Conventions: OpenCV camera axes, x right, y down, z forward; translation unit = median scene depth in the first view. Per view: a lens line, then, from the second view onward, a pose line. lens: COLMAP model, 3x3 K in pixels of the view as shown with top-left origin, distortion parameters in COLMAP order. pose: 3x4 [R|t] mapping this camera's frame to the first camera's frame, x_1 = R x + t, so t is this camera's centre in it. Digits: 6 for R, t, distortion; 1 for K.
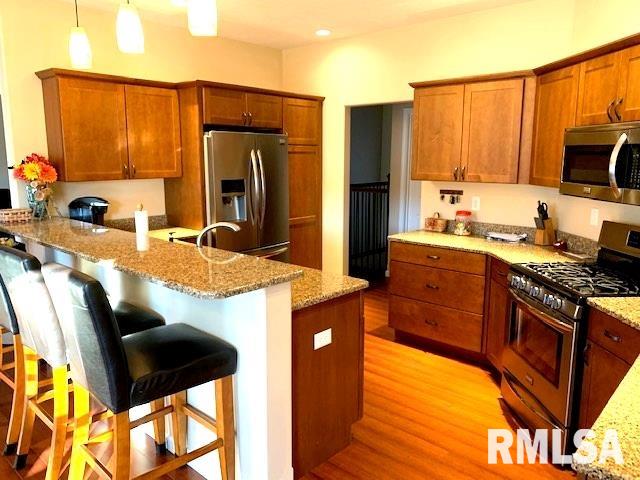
lens RADIAL K [[489.5, 0, 320.0], [0, 489.5, 240.0], [0, 0, 1]] dist [-0.005850, -0.000240]
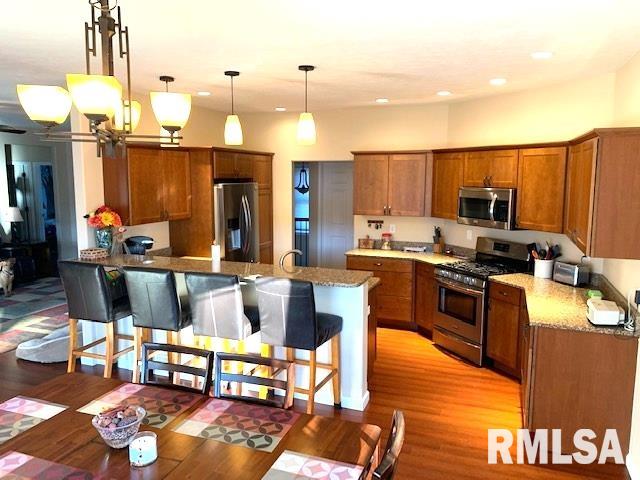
lens RADIAL K [[500.3, 0, 320.0], [0, 500.3, 240.0], [0, 0, 1]] dist [0.069048, -0.000301]
pose [[0.927441, -0.049970, 0.370616, -0.521731], [0.063856, 0.997639, -0.025283, -0.014537], [-0.368478, 0.047114, 0.928442, -0.414696]]
